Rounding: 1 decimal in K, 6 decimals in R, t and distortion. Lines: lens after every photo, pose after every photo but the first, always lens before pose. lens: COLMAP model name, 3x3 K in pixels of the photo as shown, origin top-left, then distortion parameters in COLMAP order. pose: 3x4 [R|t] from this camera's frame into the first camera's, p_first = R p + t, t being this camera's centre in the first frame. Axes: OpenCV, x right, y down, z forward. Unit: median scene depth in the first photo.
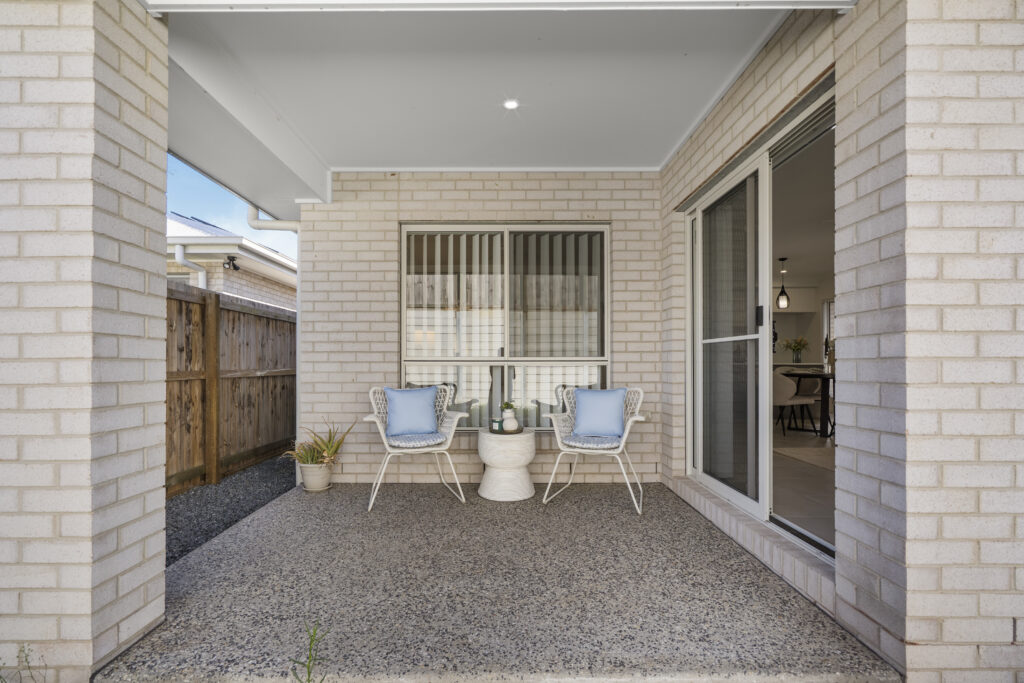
lens RADIAL K [[460.2, 0, 508.7], [0, 460.2, 360.1], [0, 0, 1]] dist [-0.001557, -0.000268]
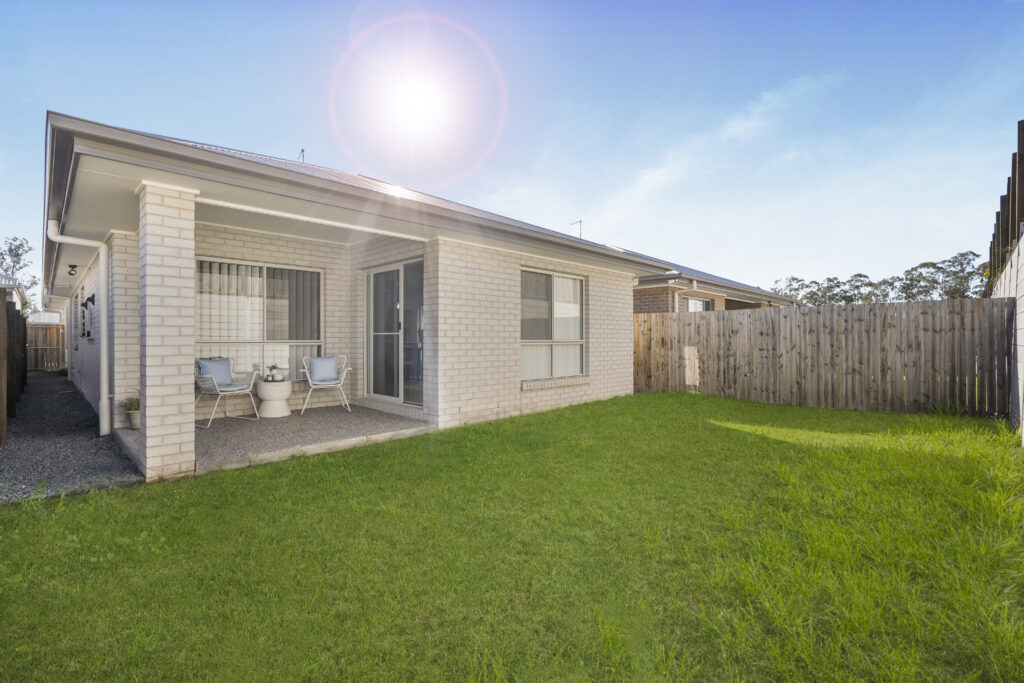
lens RADIAL K [[468.4, 0, 501.8], [0, 468.4, 337.8], [0, 0, 1]] dist [0.001079, -0.000038]
pose [[0.708460, 0.003155, 0.705744, -0.690842], [-0.005639, 0.999983, 0.001191, -0.025725], [-0.705728, -0.004824, 0.708466, -0.973201]]
